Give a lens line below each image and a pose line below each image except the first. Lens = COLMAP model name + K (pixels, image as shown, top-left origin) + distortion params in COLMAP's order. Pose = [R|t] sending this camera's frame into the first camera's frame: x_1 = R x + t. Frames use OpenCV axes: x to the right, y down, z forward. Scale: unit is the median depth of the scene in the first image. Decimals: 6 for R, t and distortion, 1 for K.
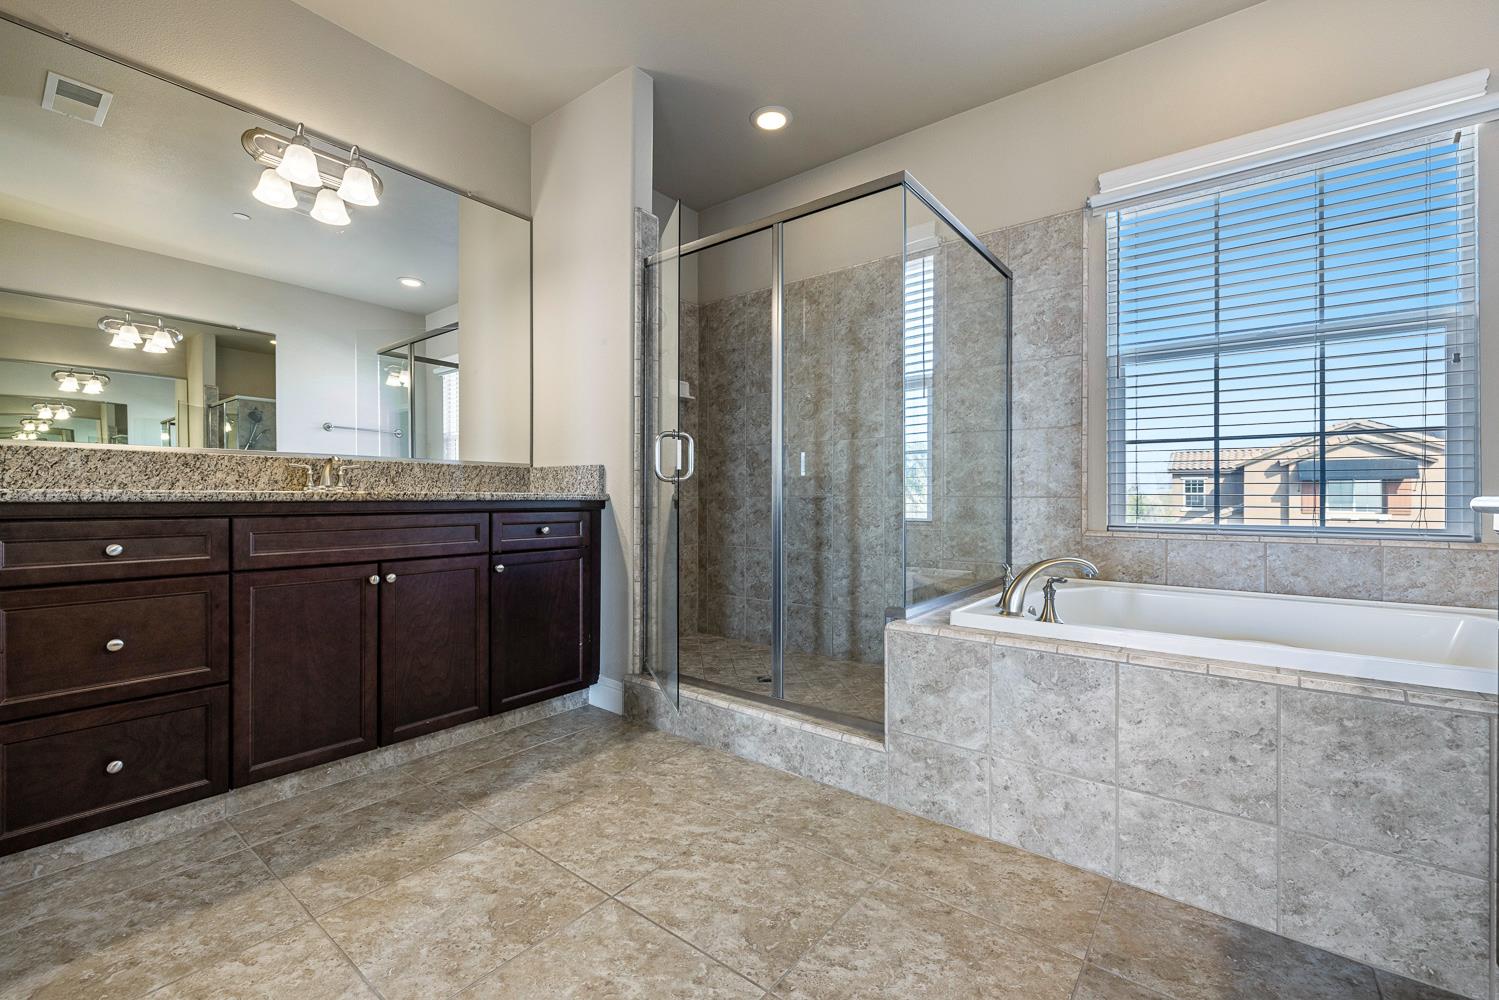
lens RADIAL K [[631.7, 0, 750.9], [0, 631.7, 497.9], [0, 0, 1]] dist [-0.000845, -0.000219]
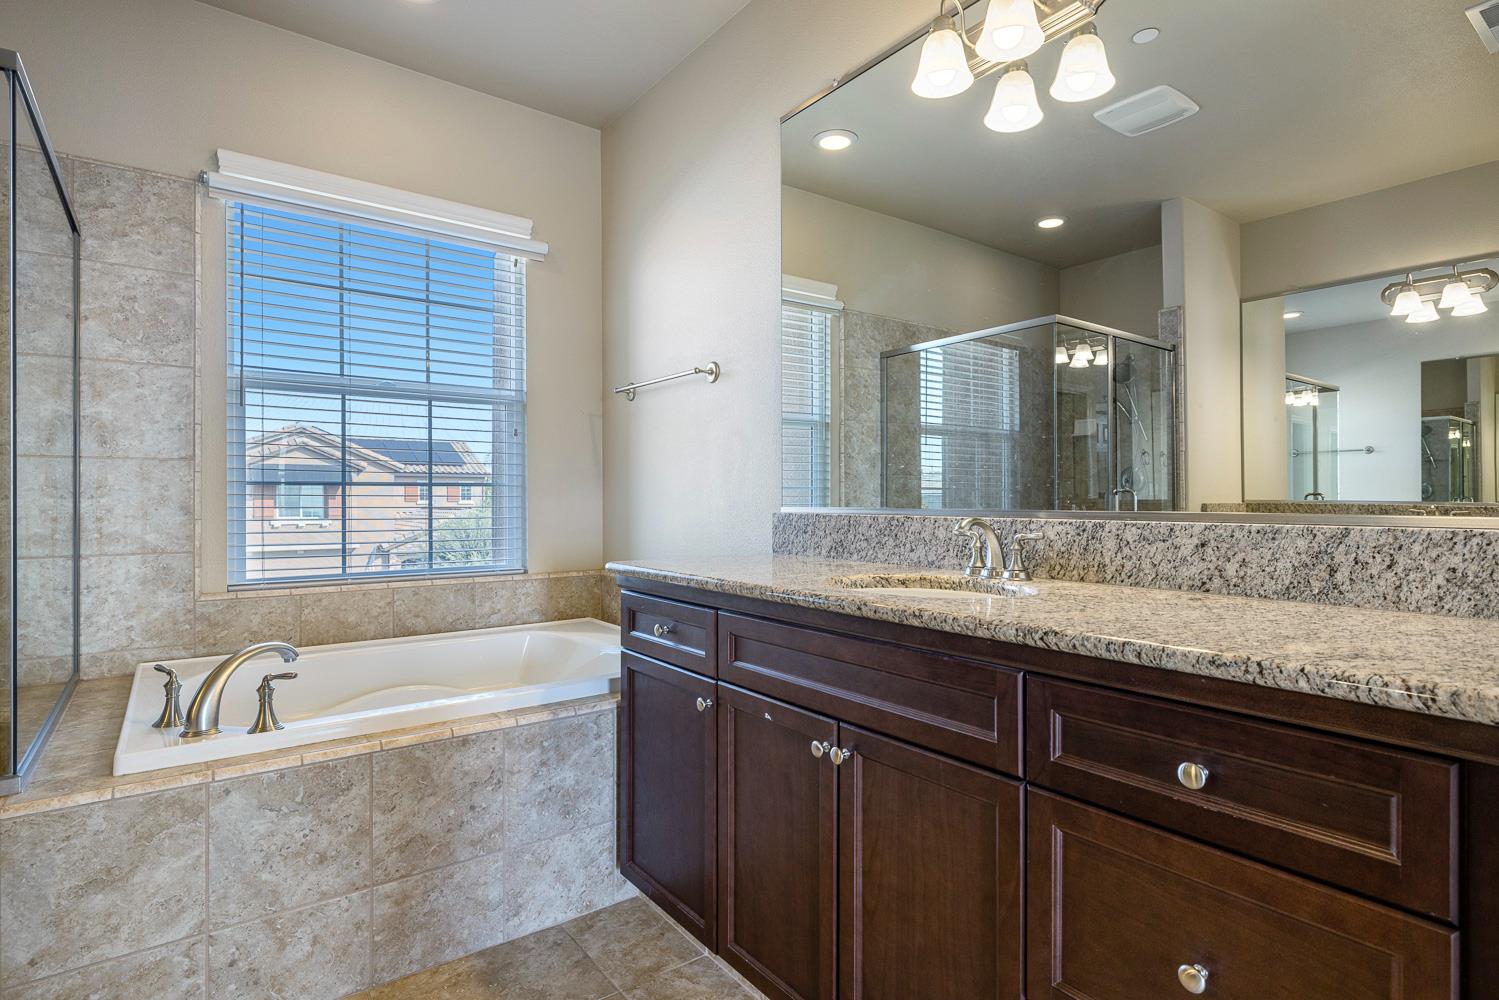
lens RADIAL K [[765.3, 0, 751.5], [0, 765.3, 497.6], [0, 0, 1]] dist [0.003091, 0.000046]
pose [[0.259551, -0.001366, 0.965728, -0.308773], [0.002866, 0.999996, 0.000644, -0.098394], [-0.965725, 0.002601, 0.259554, 0.137957]]
